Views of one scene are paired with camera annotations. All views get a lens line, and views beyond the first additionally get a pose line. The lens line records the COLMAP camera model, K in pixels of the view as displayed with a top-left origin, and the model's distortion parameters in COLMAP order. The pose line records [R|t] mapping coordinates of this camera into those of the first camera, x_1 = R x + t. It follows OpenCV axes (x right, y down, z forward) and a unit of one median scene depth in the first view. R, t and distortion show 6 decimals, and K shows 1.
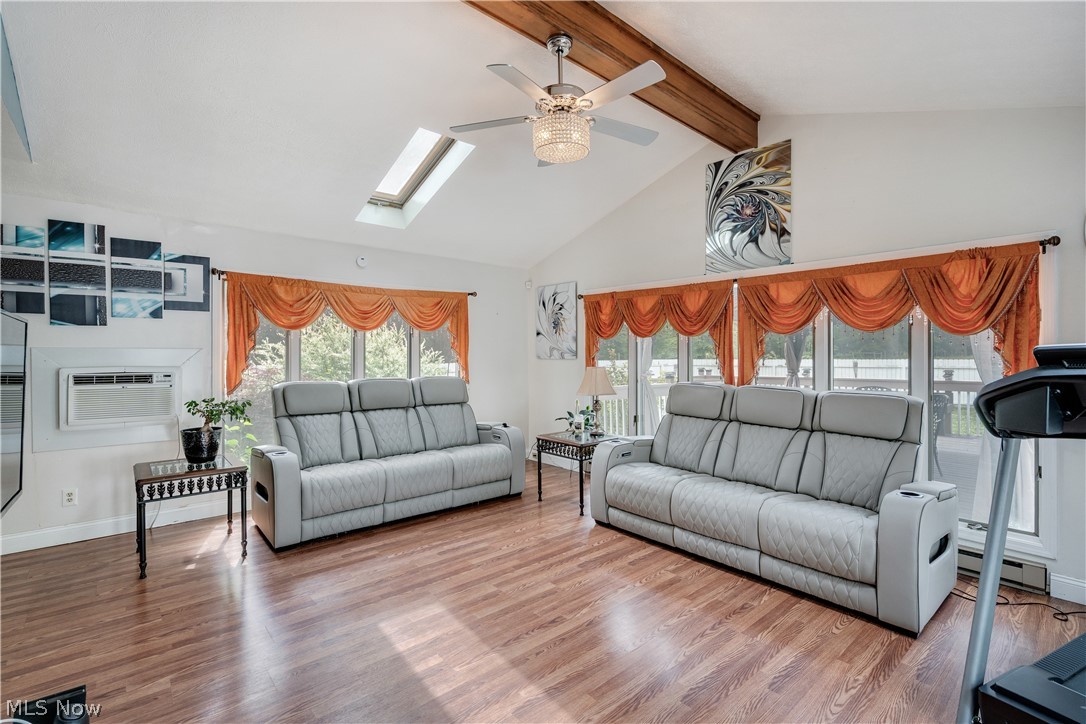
lens RADIAL K [[493.7, 0, 538.0], [0, 493.7, 351.6], [0, 0, 1]] dist [-0.004476, 0.002576]
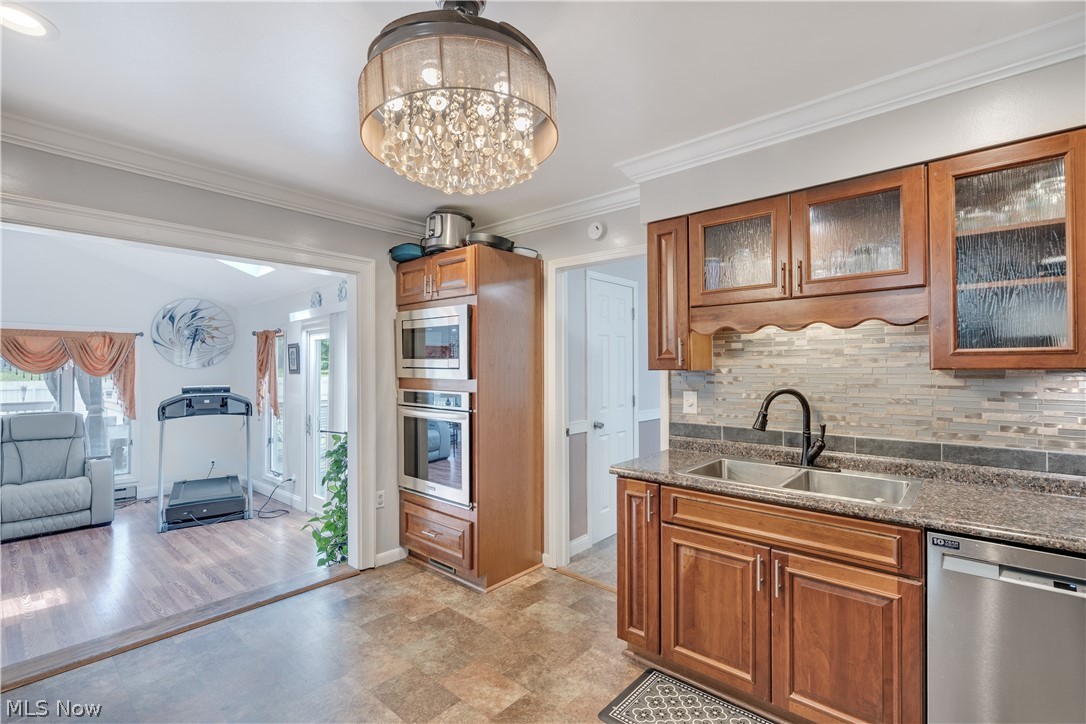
lens RADIAL K [[493.7, 0, 538.0], [0, 493.7, 366.1], [0, 0, 1]] dist [-0.004476, 0.002576]
pose [[-0.134606, 0.007820, 0.990868, -1.125997], [-0.002063, 0.999964, -0.008172, -0.058119], [-0.990897, -0.003144, -0.134585, -0.375669]]
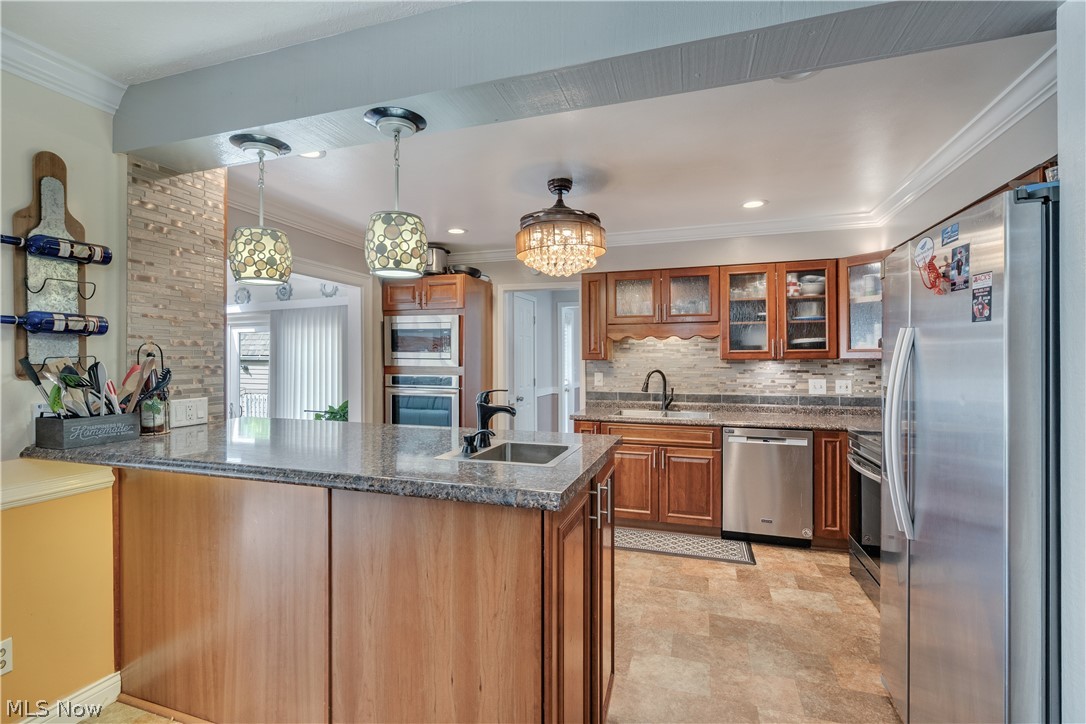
lens RADIAL K [[493.7, 0, 542.3], [0, 493.7, 358.1], [0, 0, 1]] dist [-0.004476, 0.002576]
pose [[-0.517914, 0.005723, 0.855414, -1.448538], [-0.001045, 0.999973, -0.007323, -0.053854], [-0.855432, -0.004687, -0.517894, 0.113753]]
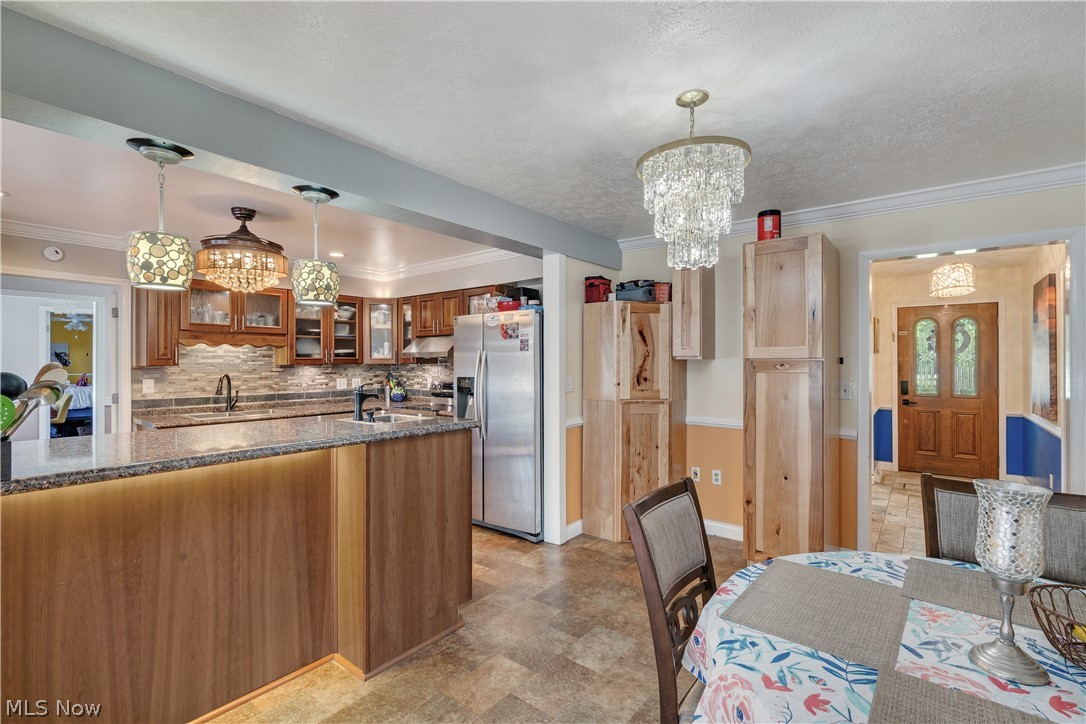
lens RADIAL K [[493.7, 0, 539.3], [0, 493.7, 355.1], [0, 0, 1]] dist [-0.004476, 0.002576]
pose [[-0.982295, 0.003551, -0.187307, -1.117511], [0.007532, 0.999761, -0.020547, -0.052424], [0.187189, -0.021594, -0.982087, 0.731162]]
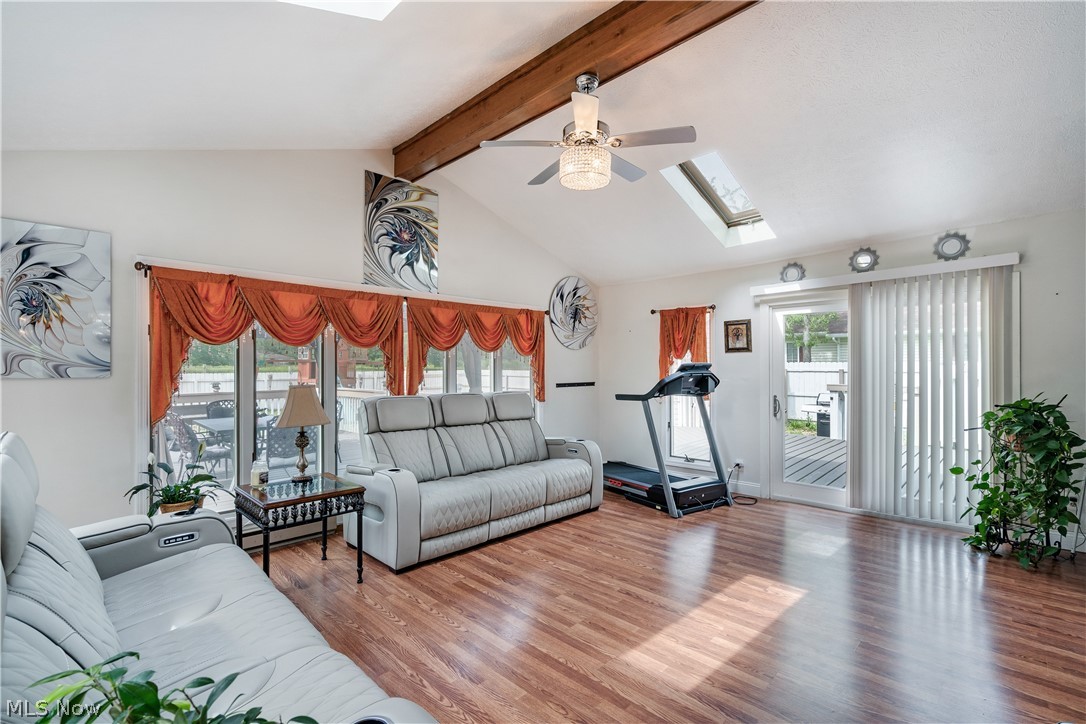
lens RADIAL K [[493.7, 0, 541.9], [0, 493.7, 360.5], [0, 0, 1]] dist [-0.004476, 0.002576]
pose [[-0.083199, 0.012577, 0.996454, -0.868507], [-0.001492, 0.999918, -0.012746, 0.005525], [-0.996532, -0.002547, -0.083174, 1.001898]]
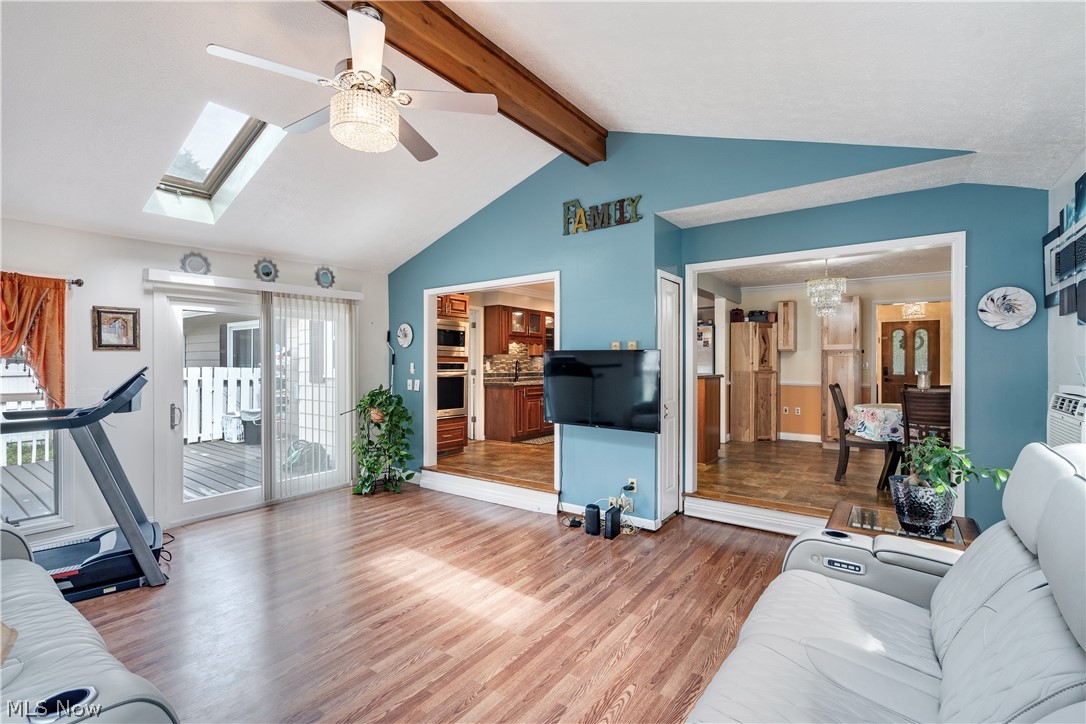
lens RADIAL K [[493.7, 0, 538.7], [0, 493.7, 360.4], [0, 0, 1]] dist [-0.004476, 0.002576]
pose [[-0.972761, 0.002906, -0.231792, -0.038405], [0.006240, 0.999887, -0.013654, 0.003452], [0.231726, -0.014729, -0.972670, 1.619518]]
